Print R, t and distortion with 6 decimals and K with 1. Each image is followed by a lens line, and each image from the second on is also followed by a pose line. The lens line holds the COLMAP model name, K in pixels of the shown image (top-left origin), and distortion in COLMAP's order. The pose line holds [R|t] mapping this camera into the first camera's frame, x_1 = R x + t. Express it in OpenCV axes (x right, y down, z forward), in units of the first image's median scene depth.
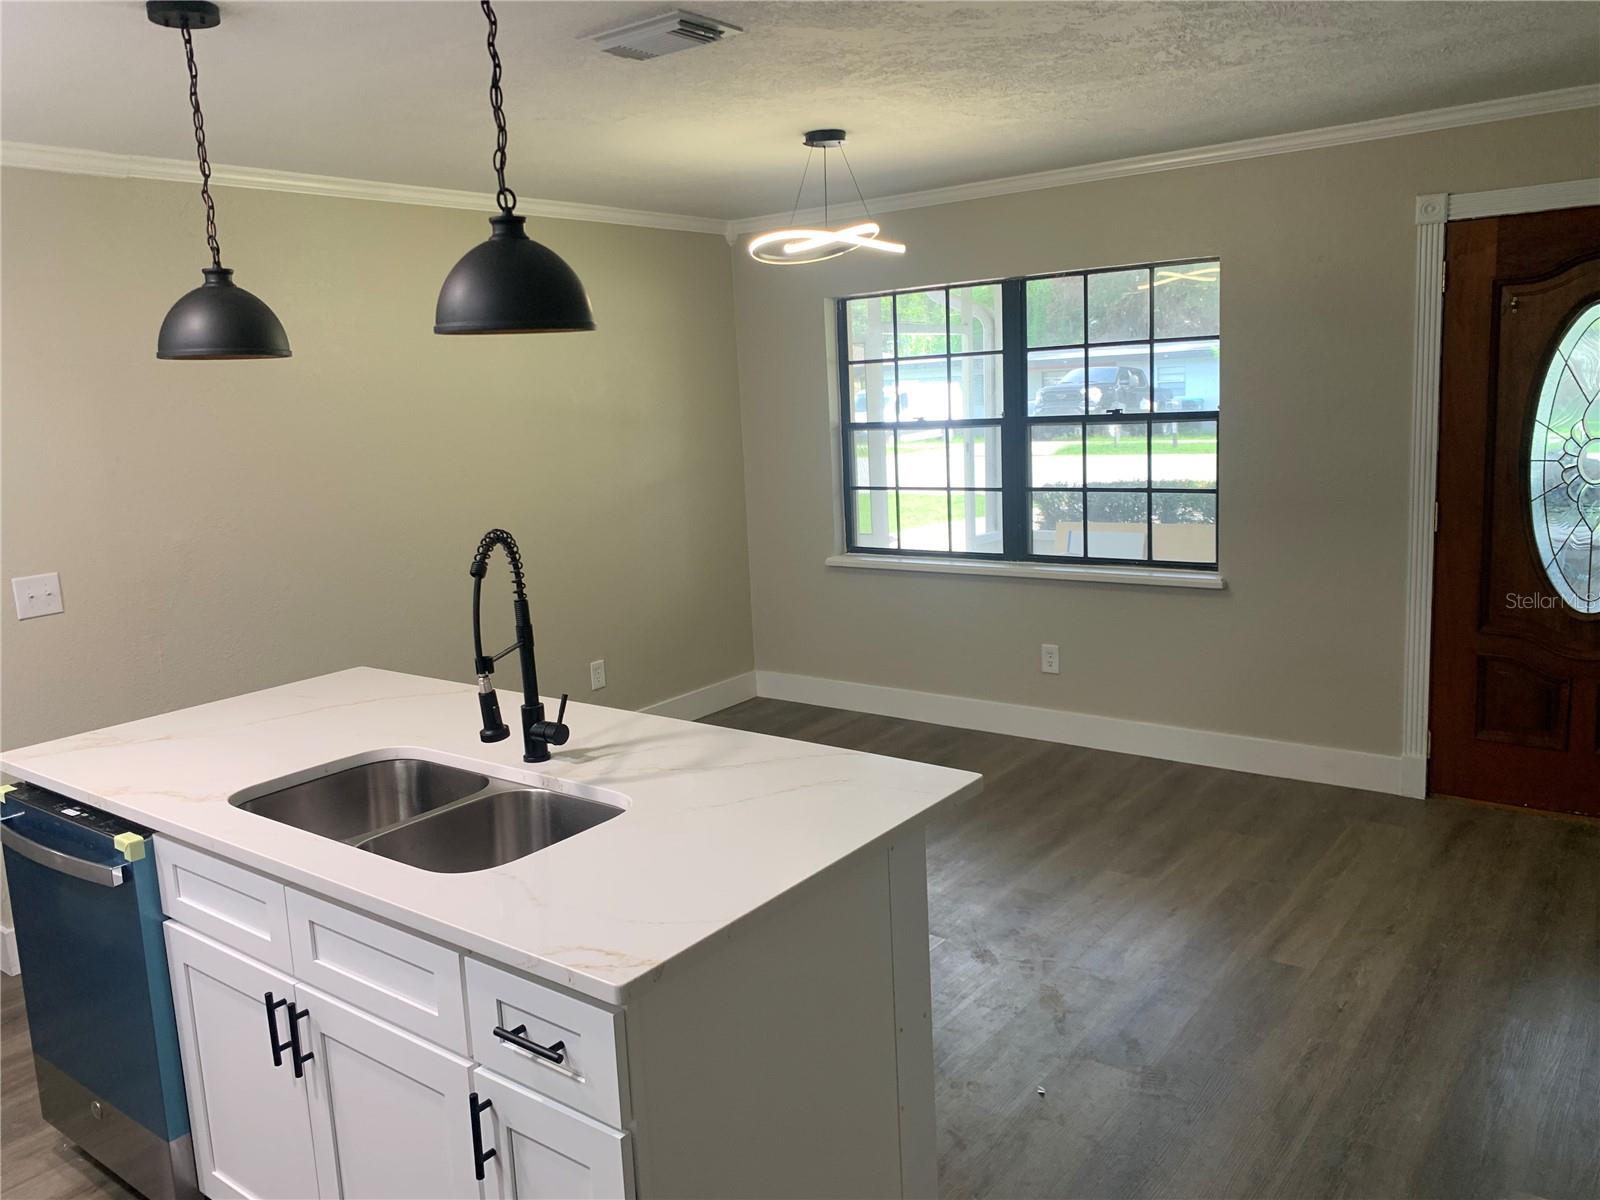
lens RADIAL K [[1224.0, 0, 786.4], [0, 1224.0, 576.4], [0, 0, 1]] dist [0.033162, -0.044573]
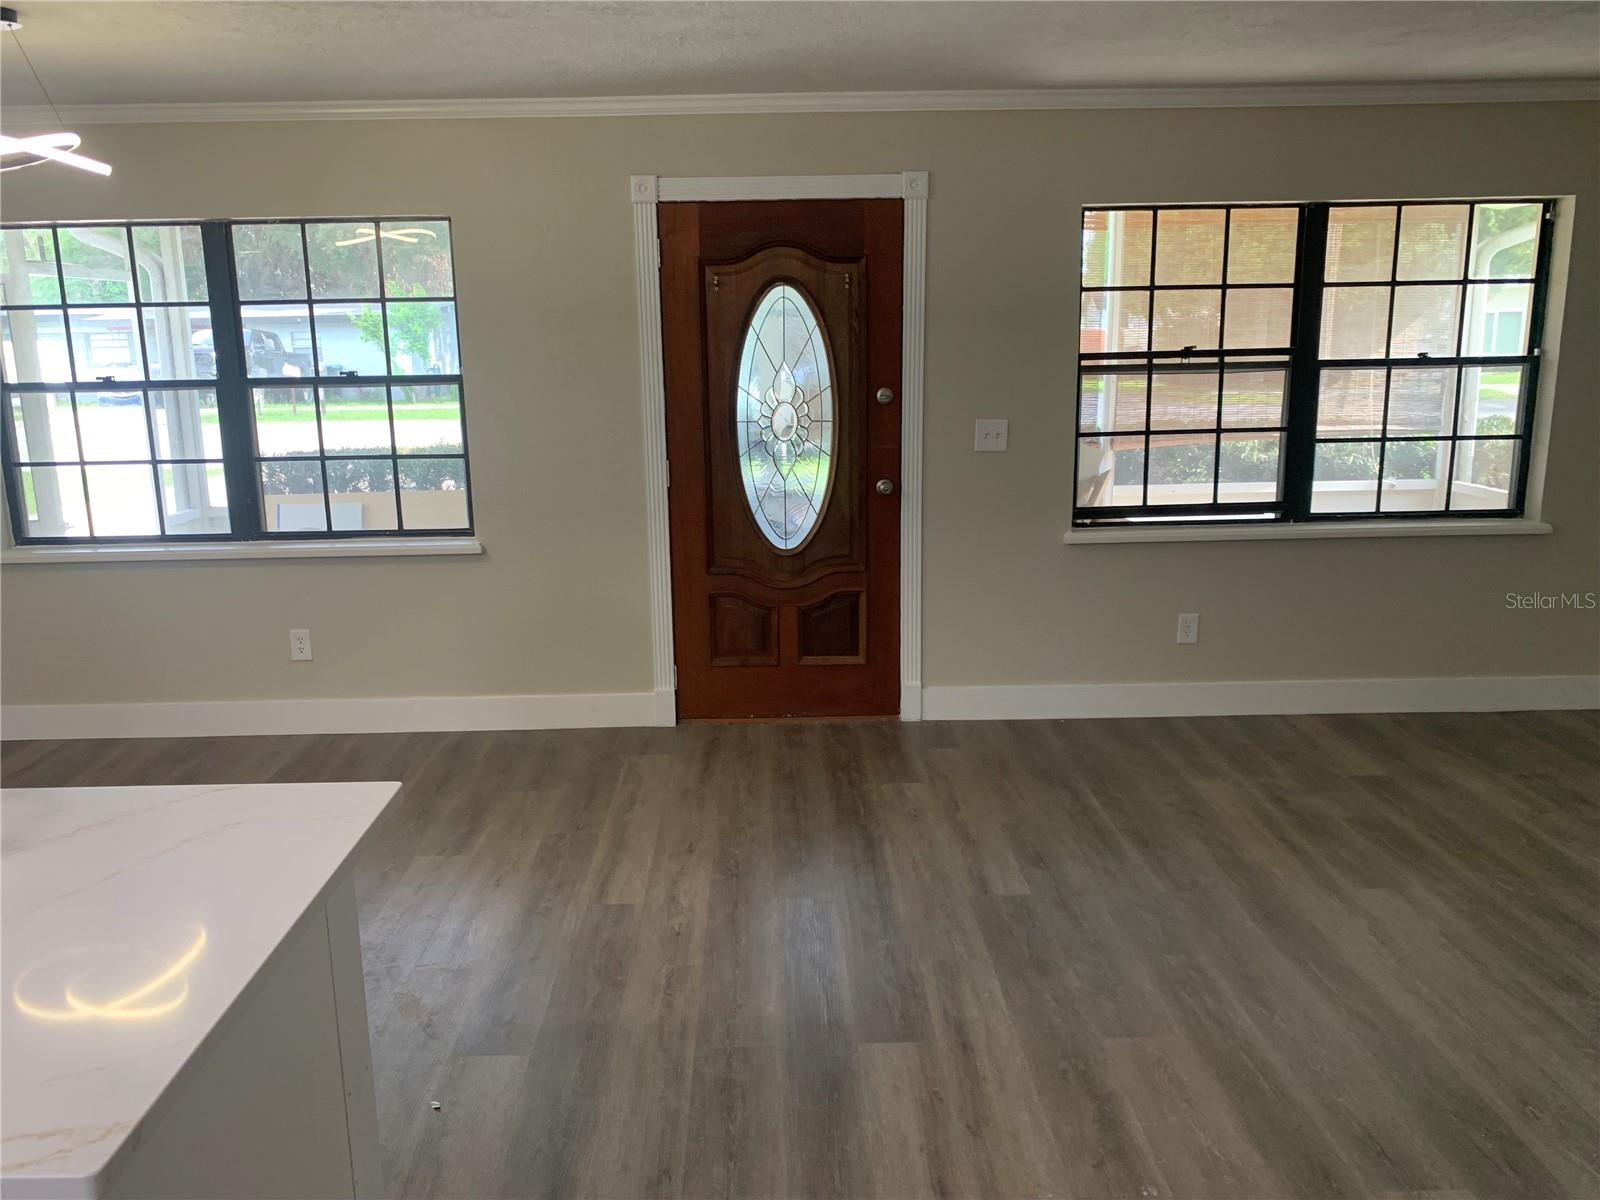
lens RADIAL K [[1224.0, 0, 781.6], [0, 1224.0, 583.3], [0, 0, 1]] dist [0.033162, -0.044573]
pose [[0.784059, -0.094459, 0.613457, -0.097420], [0.075256, 0.995528, 0.057105, -0.005953], [-0.616107, 0.001393, 0.787661, 0.087256]]
